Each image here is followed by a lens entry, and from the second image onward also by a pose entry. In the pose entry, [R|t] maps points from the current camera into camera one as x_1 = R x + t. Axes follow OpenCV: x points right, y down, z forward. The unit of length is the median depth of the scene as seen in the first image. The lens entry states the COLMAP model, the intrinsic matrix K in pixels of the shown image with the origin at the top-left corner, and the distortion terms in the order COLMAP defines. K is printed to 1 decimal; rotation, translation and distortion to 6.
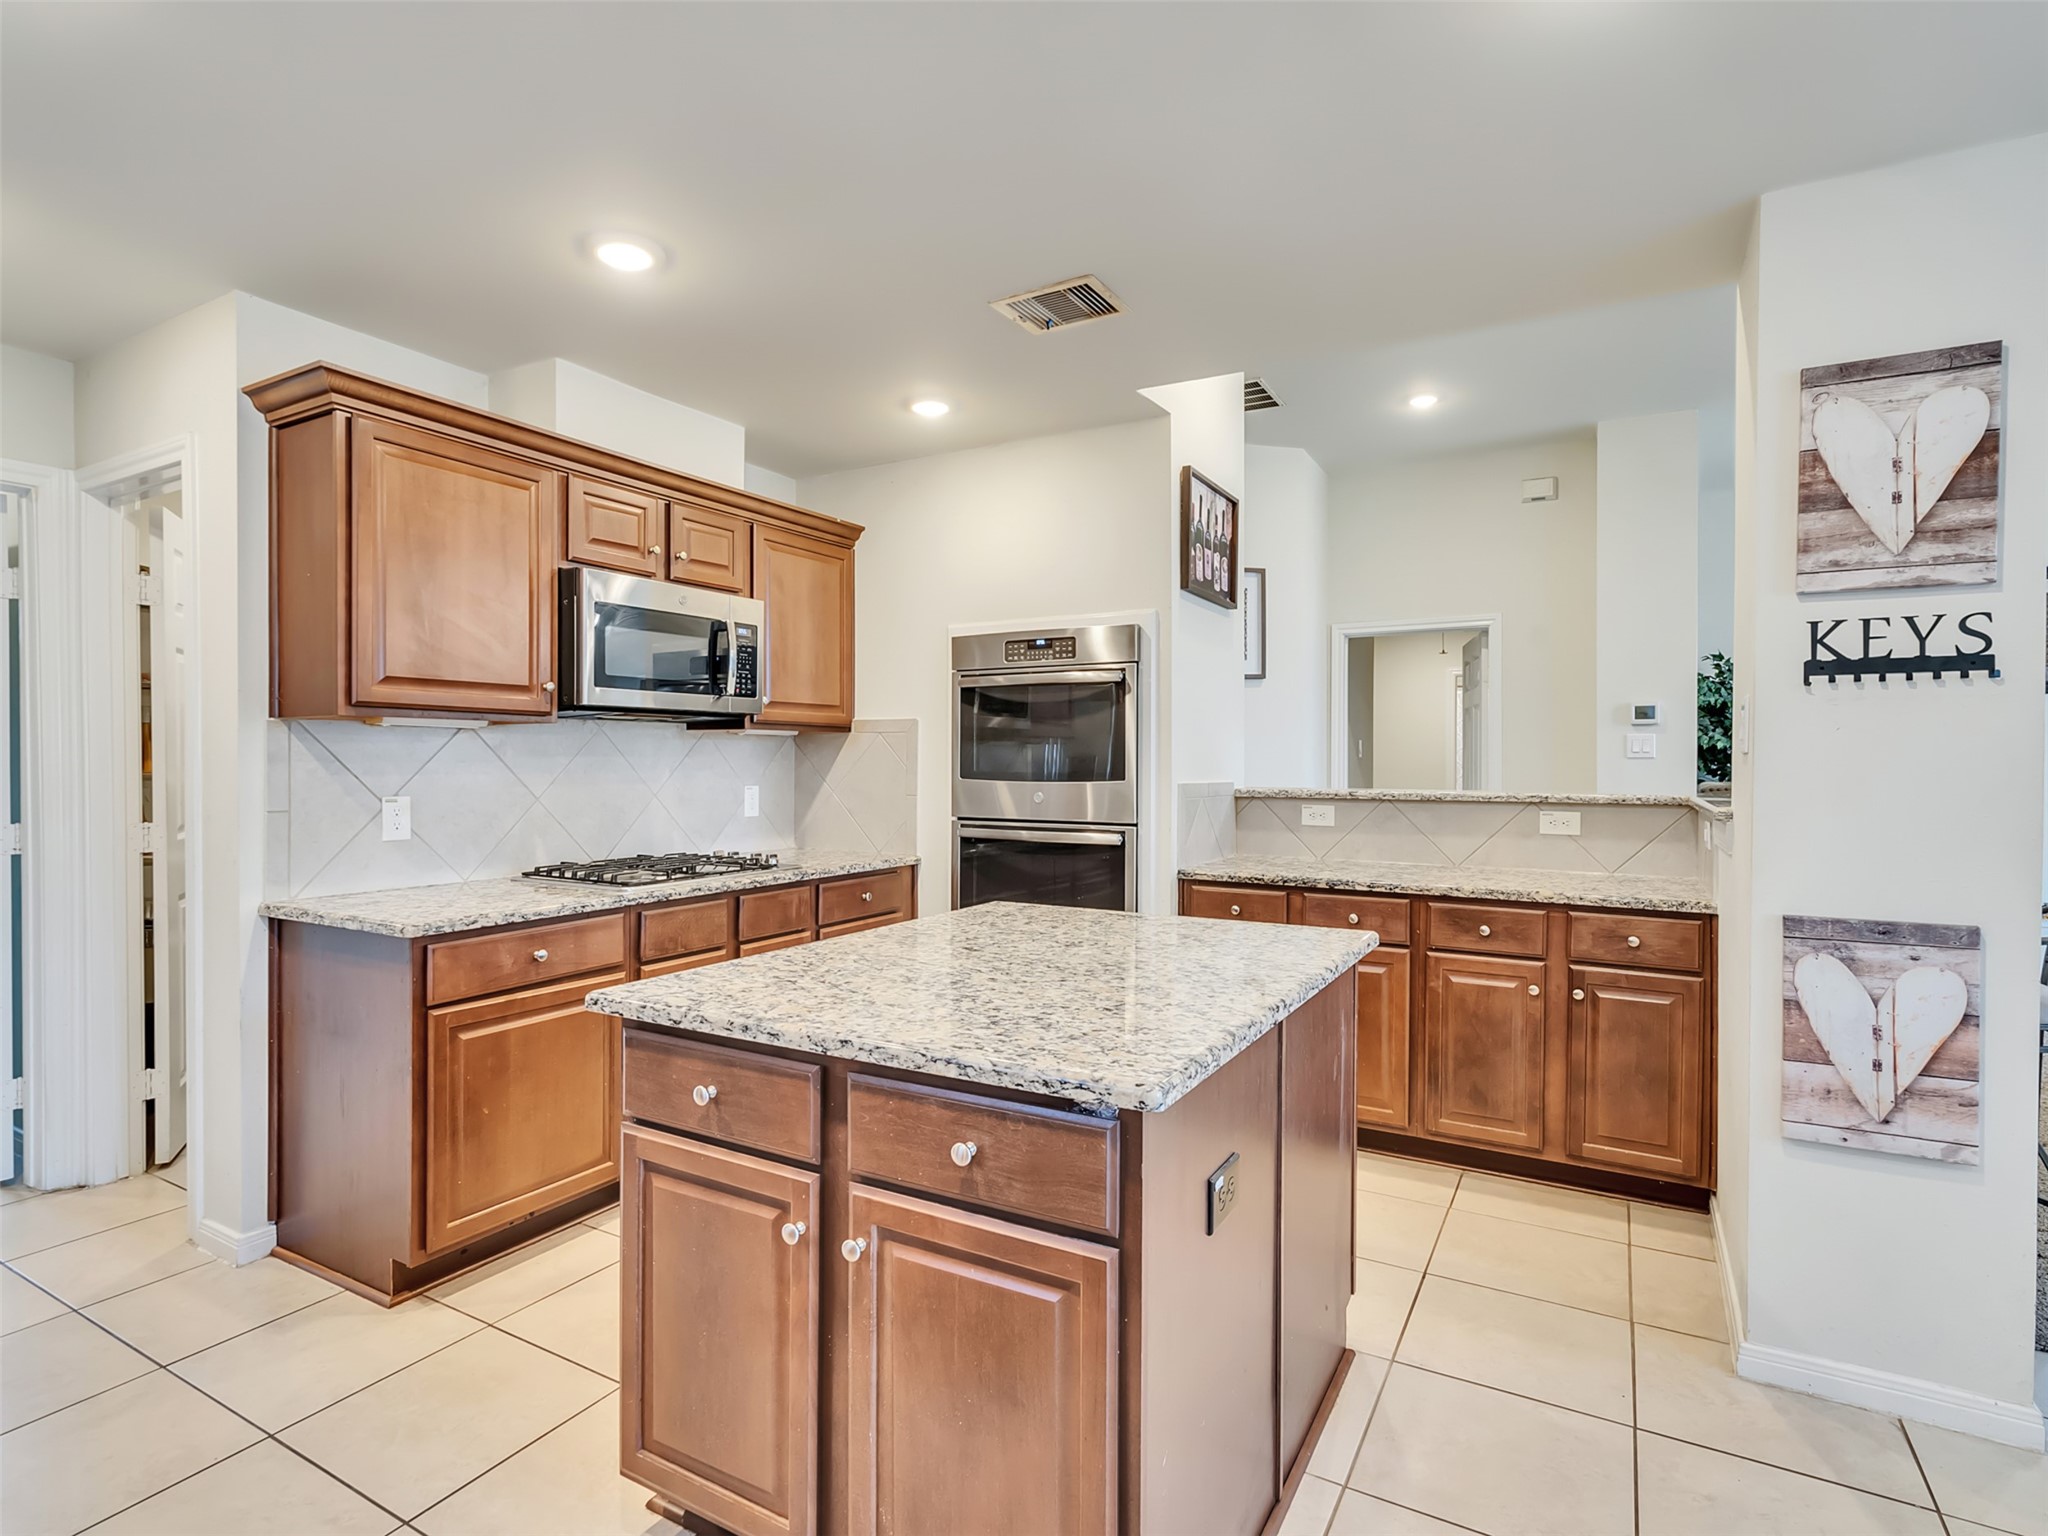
lens RADIAL K [[1048.6, 0, 1010.8], [0, 1048.6, 765.9], [0, 0, 1]] dist [-0.007734, 0.006218]
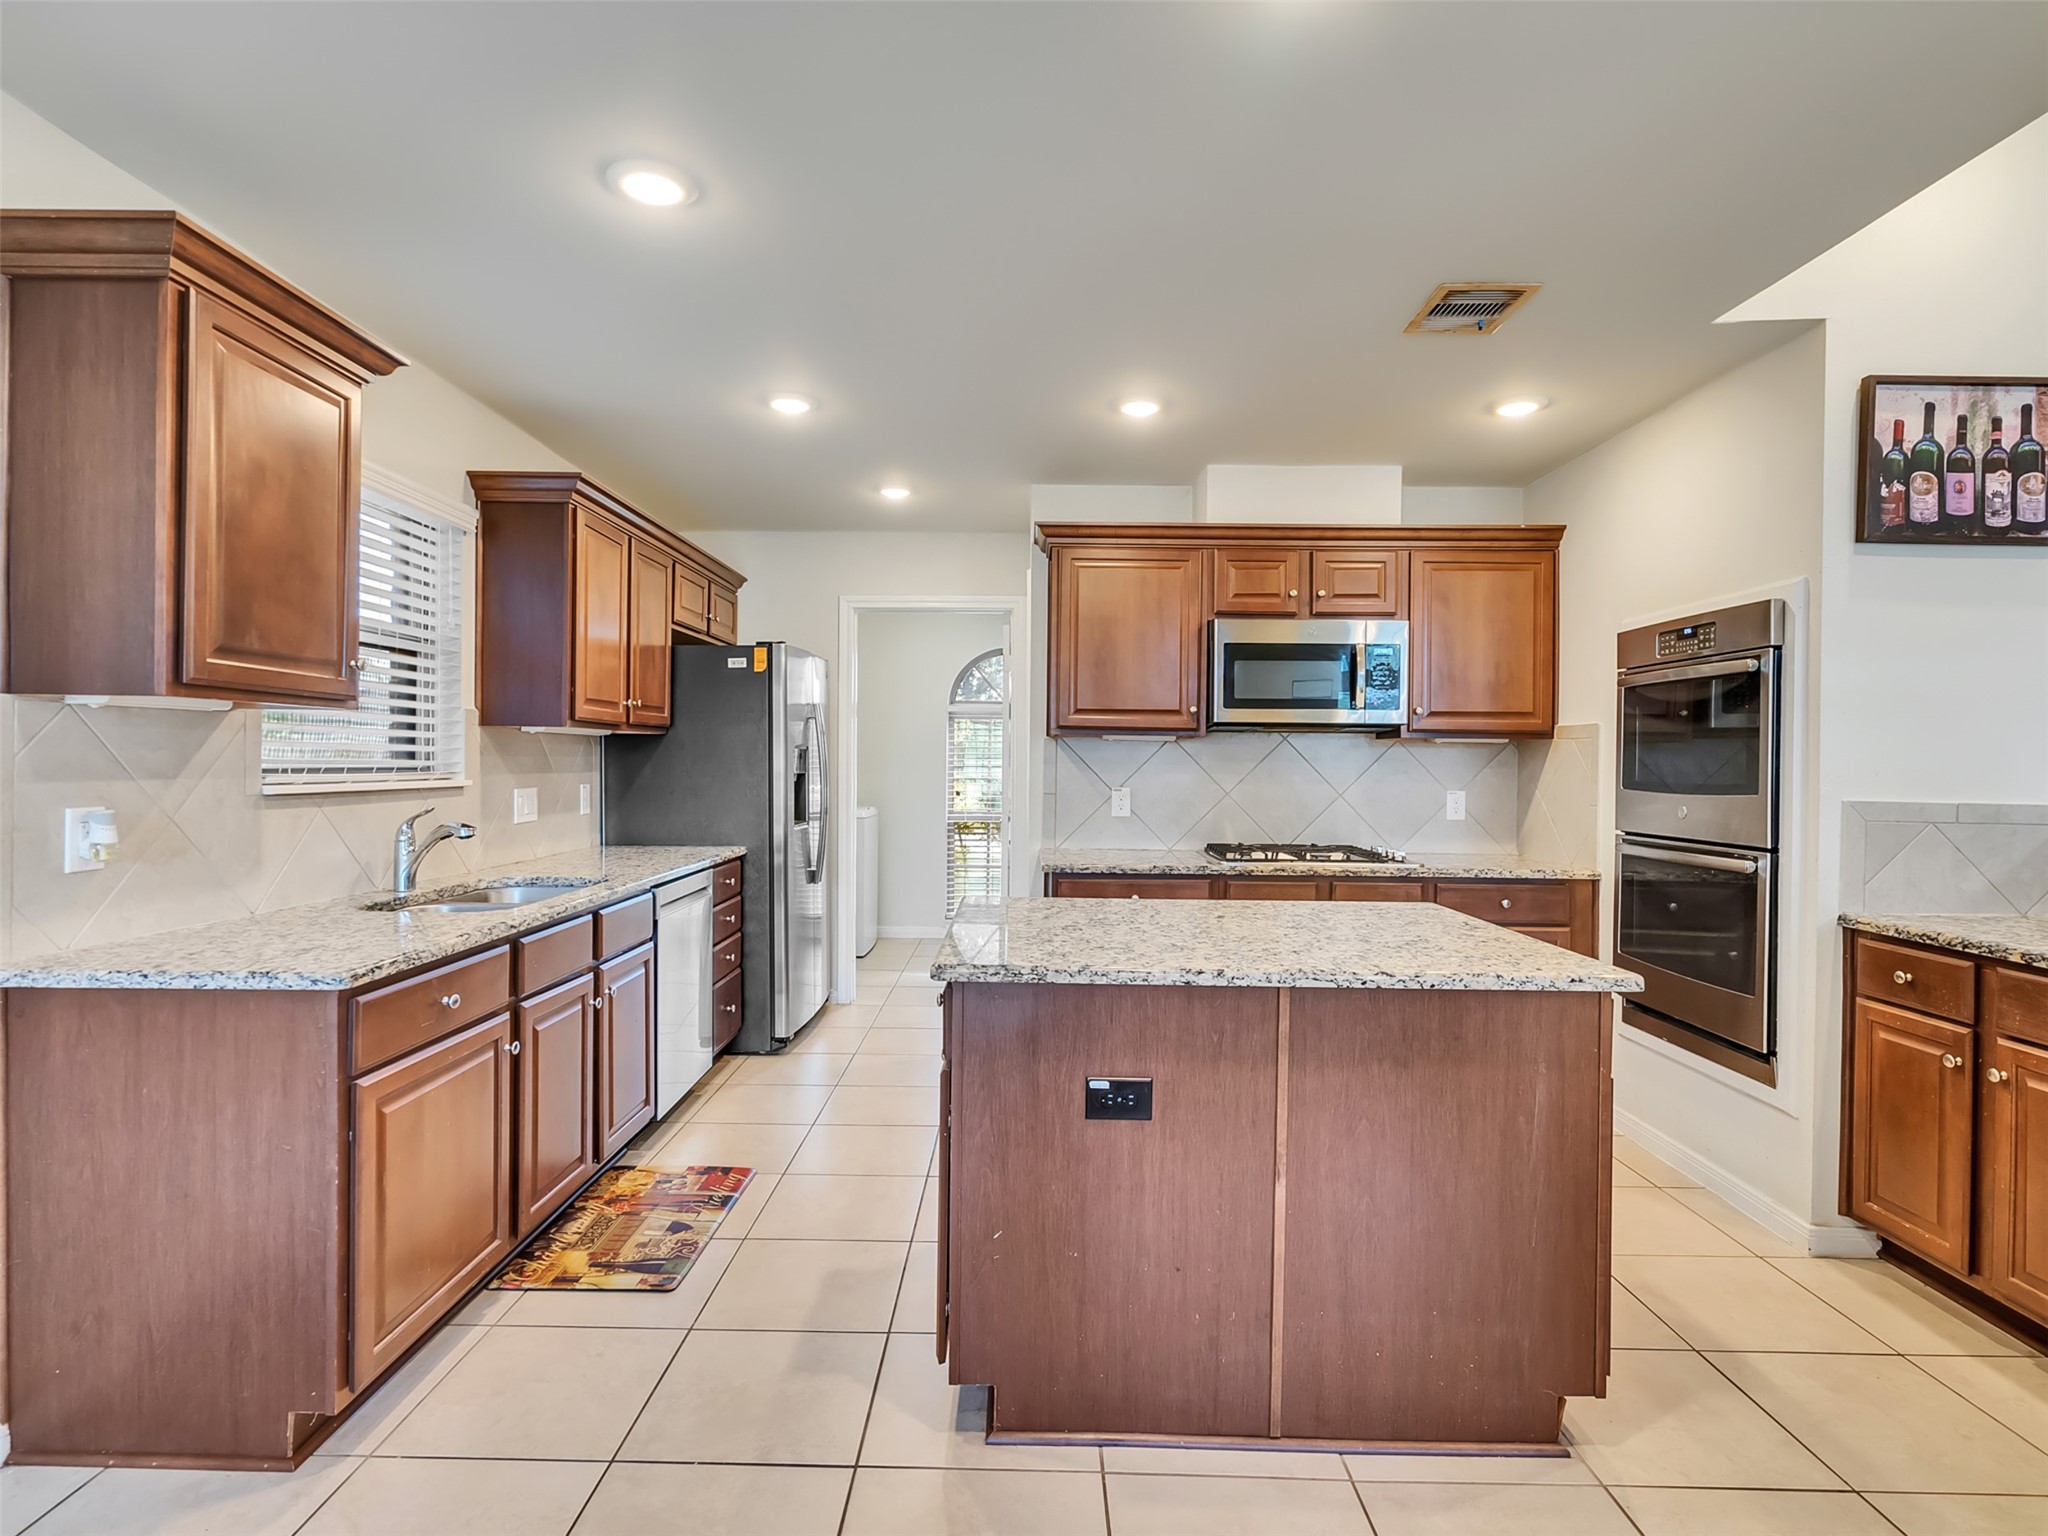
lens RADIAL K [[1048.6, 0, 1010.8], [0, 1048.6, 765.9], [0, 0, 1]] dist [-0.007734, 0.006218]
pose [[0.487846, 0.007173, -0.872900, 0.530566], [-0.015278, 0.999883, -0.000322, 0.001118], [0.872796, 0.013493, 0.487899, 0.106512]]
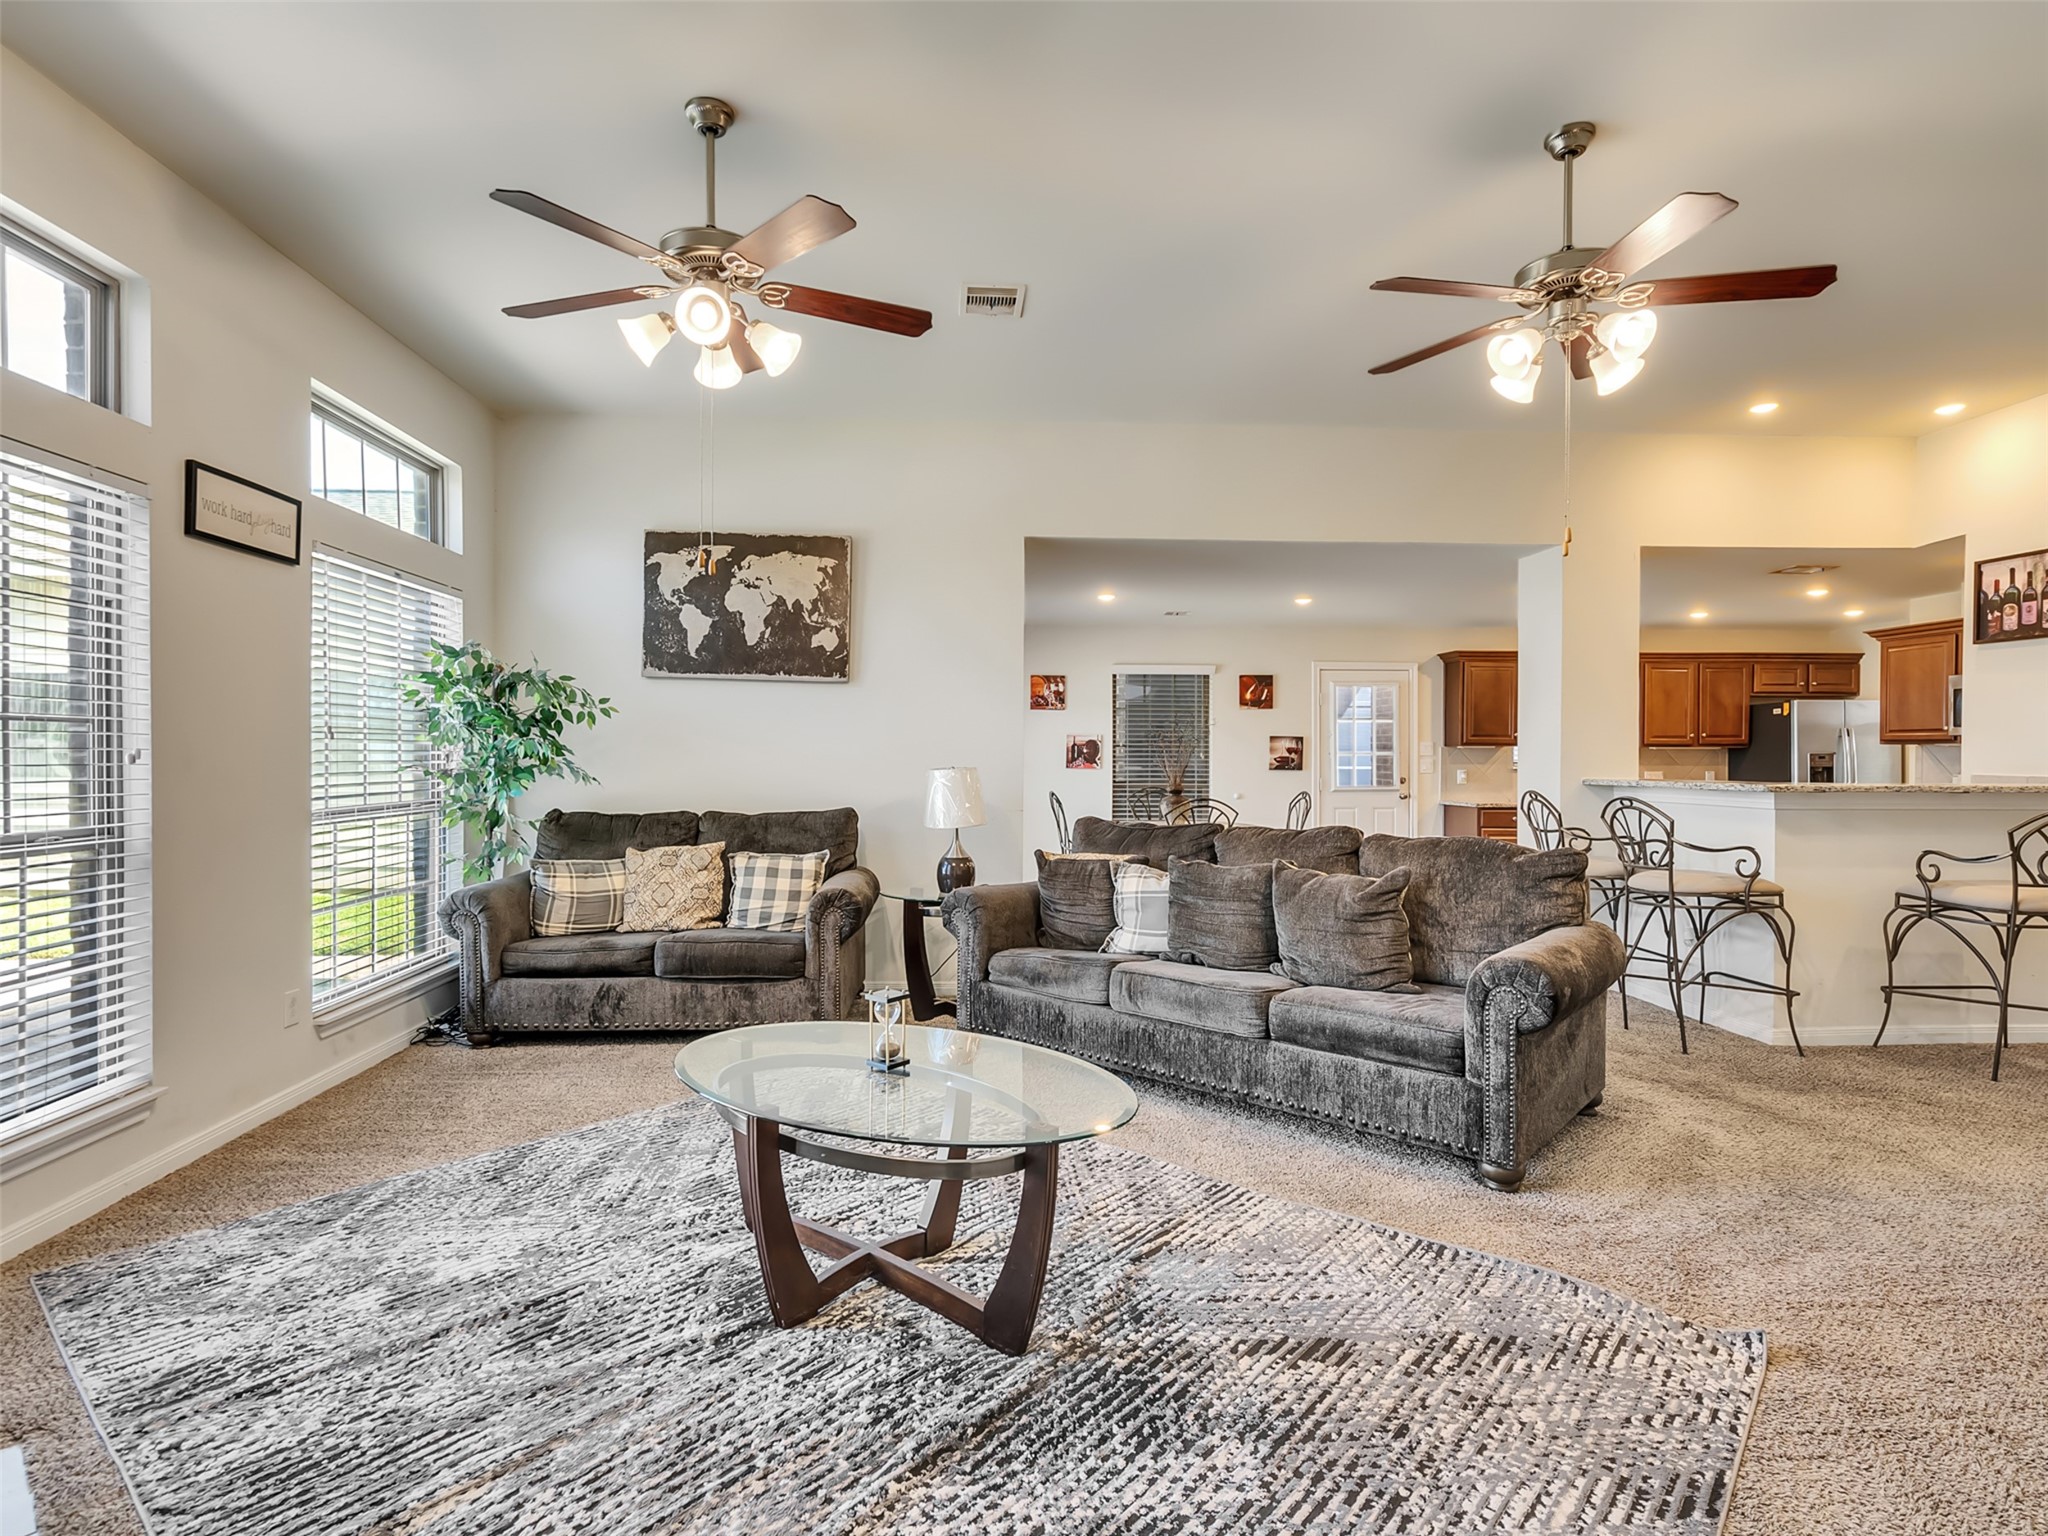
lens RADIAL K [[1048.6, 0, 1010.8], [0, 1048.6, 765.9], [0, 0, 1]] dist [-0.007734, 0.006218]
pose [[-0.839609, -0.000674, -0.543191, 2.157881], [-0.008974, 0.999880, 0.012630, -0.002248], [0.543118, 0.015479, -0.839514, 1.525861]]
